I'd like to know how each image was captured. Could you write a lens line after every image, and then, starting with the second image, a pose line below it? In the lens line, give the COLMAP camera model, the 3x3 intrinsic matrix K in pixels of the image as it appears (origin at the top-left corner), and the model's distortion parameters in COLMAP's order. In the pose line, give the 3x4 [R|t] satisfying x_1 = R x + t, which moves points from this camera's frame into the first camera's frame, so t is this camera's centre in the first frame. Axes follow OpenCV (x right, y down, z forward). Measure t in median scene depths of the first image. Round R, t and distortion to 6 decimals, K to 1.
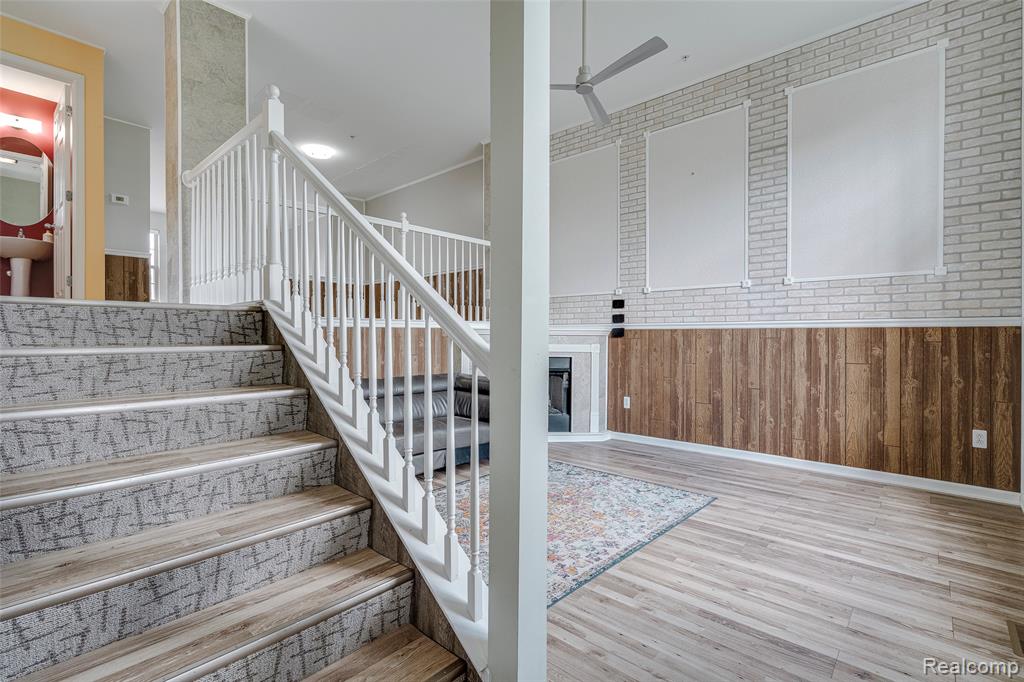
lens RADIAL K [[469.5, 0, 489.5], [0, 469.5, 335.6], [0, 0, 1]] dist [-0.001121, 0.000113]
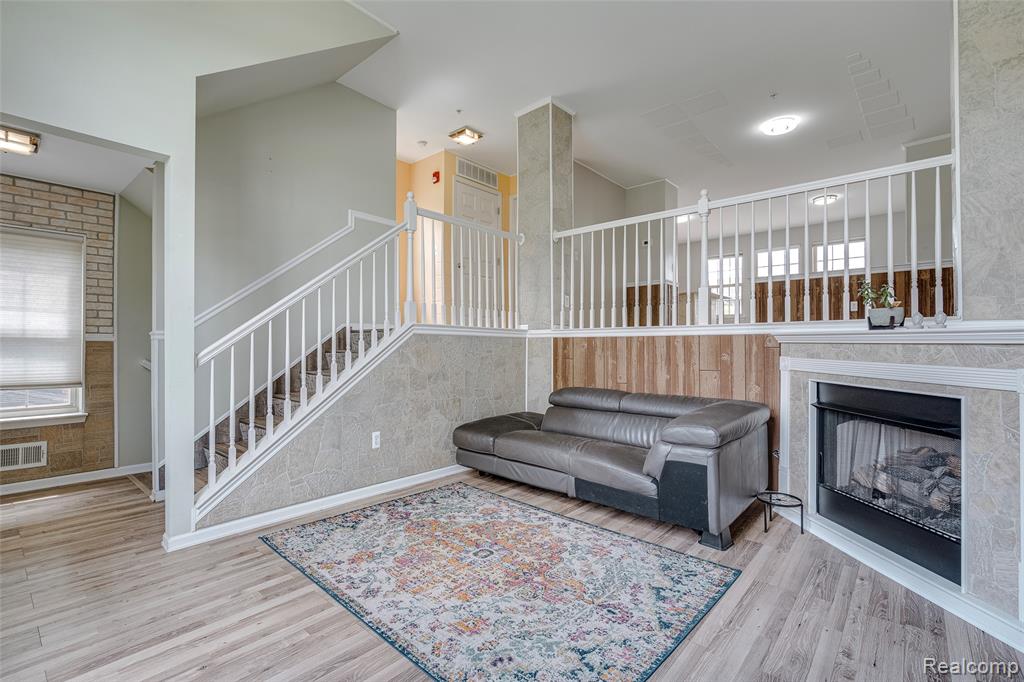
lens RADIAL K [[467.1, 0, 512.5], [0, 467.1, 341.6], [0, 0, 1]] dist [-0.002456, 0.000335]
pose [[0.039757, -0.006921, -0.999185, 0.911342], [0.000572, 0.999976, -0.006904, -0.000612], [0.999209, -0.000297, 0.039760, 1.004908]]
